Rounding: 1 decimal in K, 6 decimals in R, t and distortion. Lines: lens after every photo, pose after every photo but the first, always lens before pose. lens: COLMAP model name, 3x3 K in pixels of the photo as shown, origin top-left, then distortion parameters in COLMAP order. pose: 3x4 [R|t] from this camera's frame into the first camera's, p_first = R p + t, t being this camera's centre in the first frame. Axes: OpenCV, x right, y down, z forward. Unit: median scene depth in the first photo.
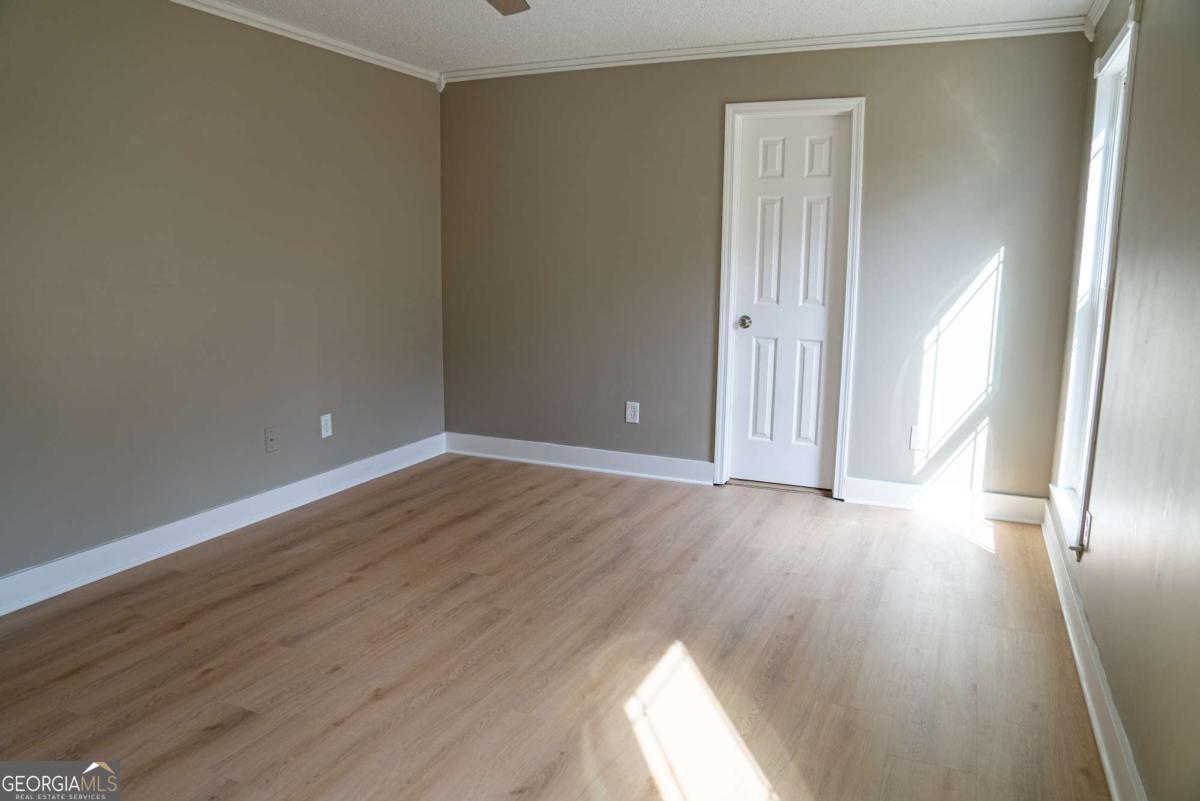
lens RADIAL K [[834.2, 0, 594.4], [0, 834.2, 400.6], [0, 0, 1]] dist [-0.116974, 0.068607]
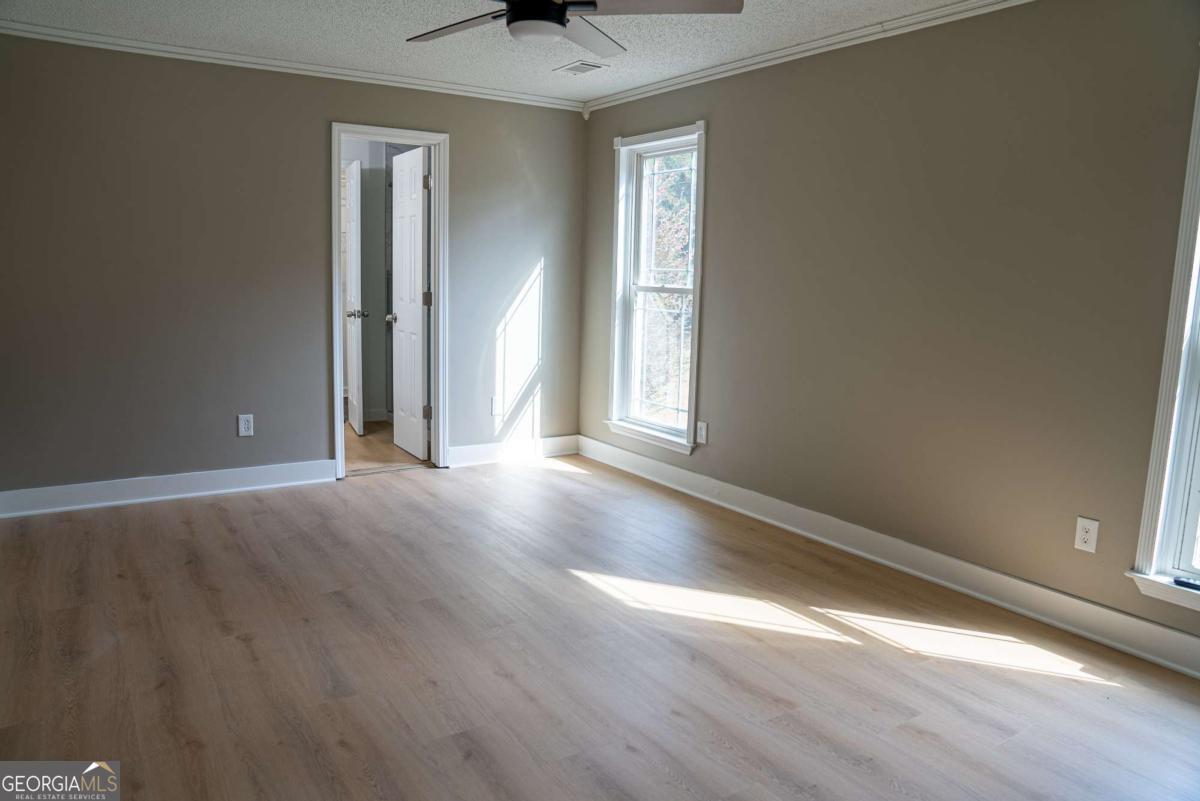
lens RADIAL K [[834.2, 0, 590.1], [0, 834.2, 409.3], [0, 0, 1]] dist [-0.116974, 0.068607]
pose [[0.533917, -0.134136, 0.834829, -0.633550], [0.124307, 0.989061, 0.079417, -0.035875], [-0.836349, 0.061374, 0.544750, 0.172247]]
